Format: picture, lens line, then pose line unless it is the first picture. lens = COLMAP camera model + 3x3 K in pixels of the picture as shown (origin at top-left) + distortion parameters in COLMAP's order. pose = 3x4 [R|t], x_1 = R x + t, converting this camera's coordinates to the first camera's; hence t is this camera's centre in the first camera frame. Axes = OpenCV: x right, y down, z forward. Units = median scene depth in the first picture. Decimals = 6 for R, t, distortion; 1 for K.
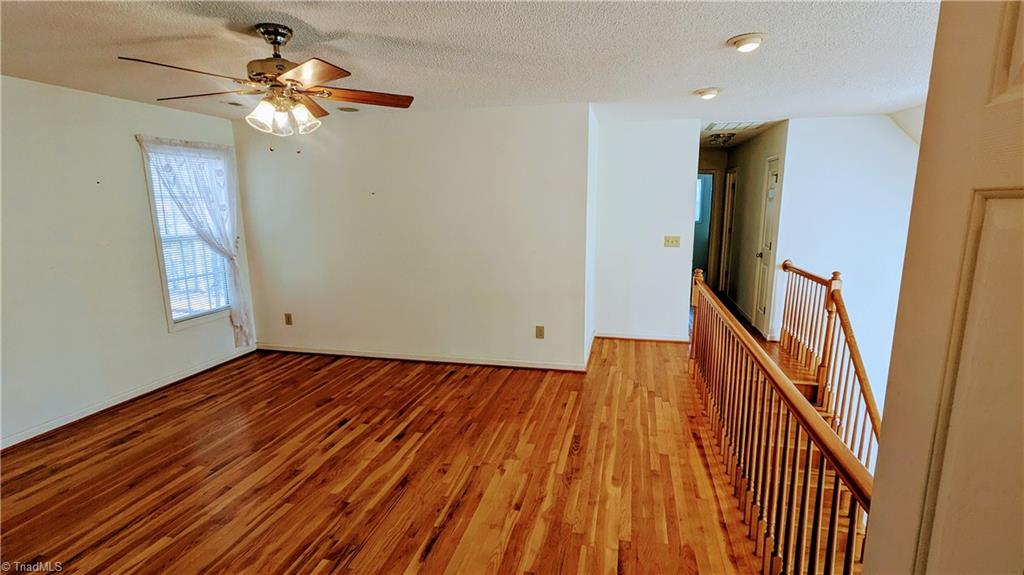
lens RADIAL K [[477.0, 0, 519.6], [0, 477.0, 286.6], [0, 0, 1]] dist [-0.002754, -0.000013]
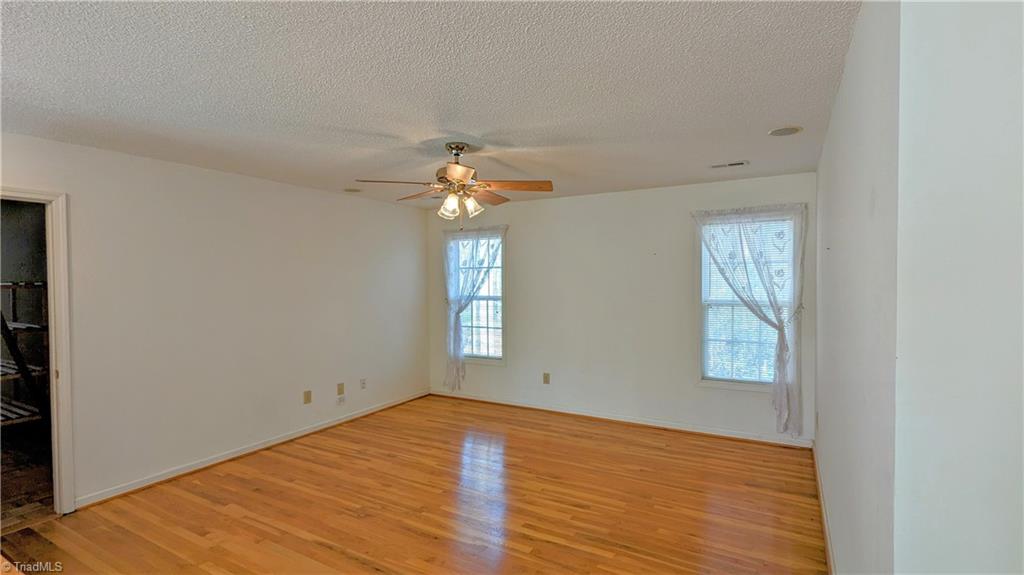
lens RADIAL K [[477.0, 0, 518.3], [0, 477.0, 296.8], [0, 0, 1]] dist [-0.002754, -0.000013]
pose [[-0.279690, 0.043257, -0.959116, 0.443680], [-0.160149, 0.982886, 0.091031, -0.146260], [0.946639, 0.179061, -0.267975, 0.915252]]
